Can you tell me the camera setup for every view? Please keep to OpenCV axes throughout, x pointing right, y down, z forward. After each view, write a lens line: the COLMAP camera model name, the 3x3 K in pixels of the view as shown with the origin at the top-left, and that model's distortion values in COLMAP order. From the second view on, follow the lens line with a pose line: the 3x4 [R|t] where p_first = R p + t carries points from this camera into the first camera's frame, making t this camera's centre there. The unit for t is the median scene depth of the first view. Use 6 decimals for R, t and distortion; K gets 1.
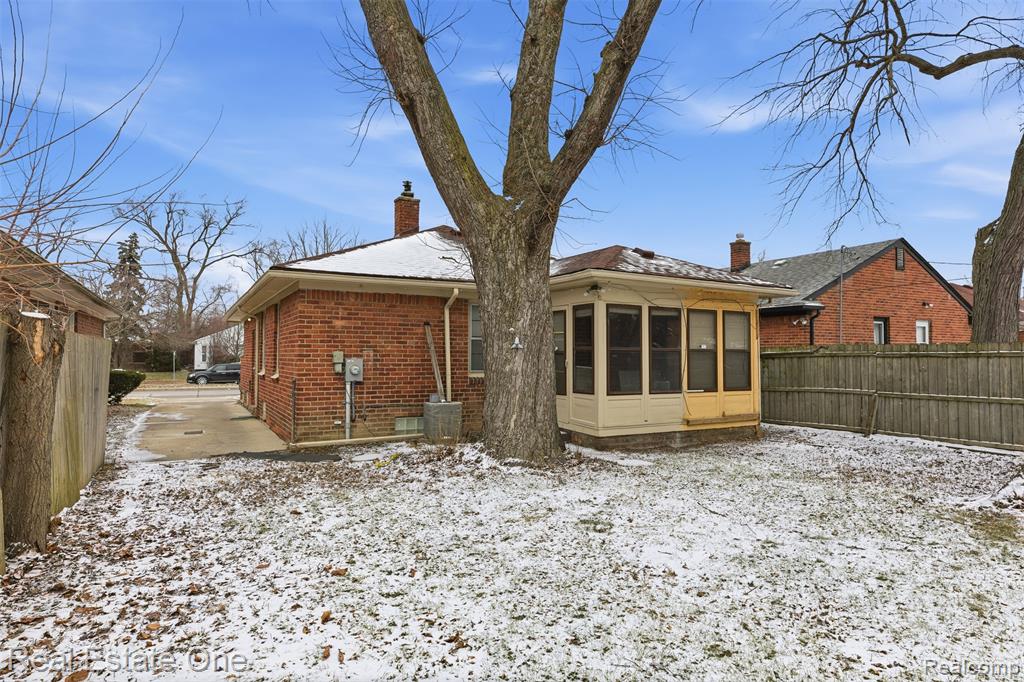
lens RADIAL K [[594.6, 0, 512.0], [0, 594.6, 341.0], [0, 0, 1]] dist [-0.003590, -0.000227]
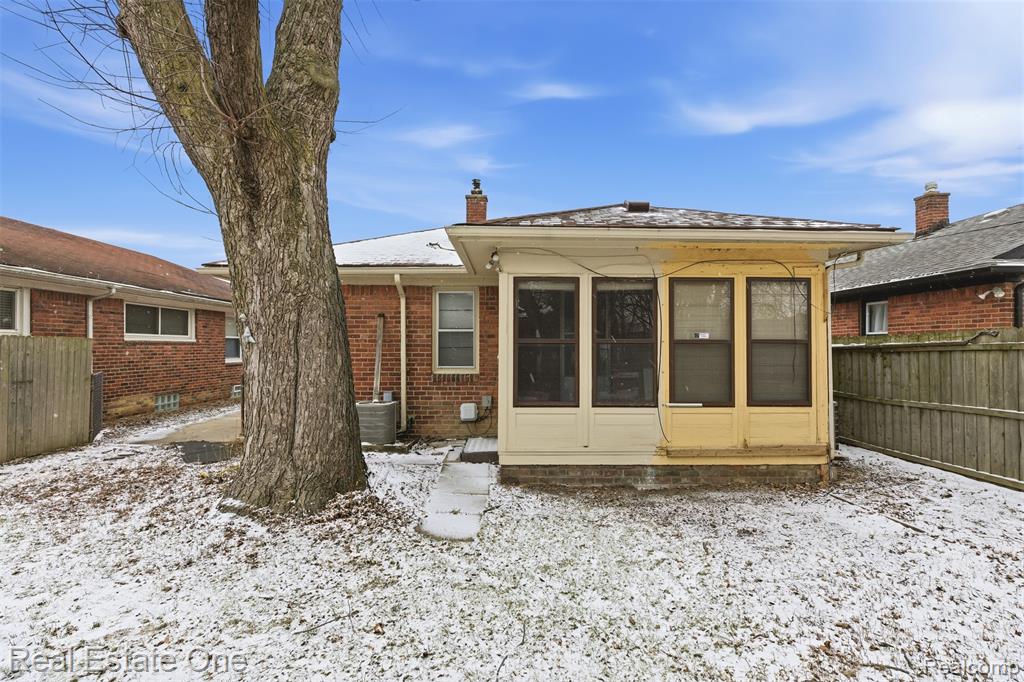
lens RADIAL K [[465.8, 0, 512.0], [0, 465.8, 341.0], [0, 0, 1]] dist [-0.002822, -0.000676]
pose [[0.882479, -0.009164, -0.470262, 0.369945], [0.015478, 0.999835, 0.009561, 0.006869], [0.470097, -0.015716, 0.882475, 0.451930]]
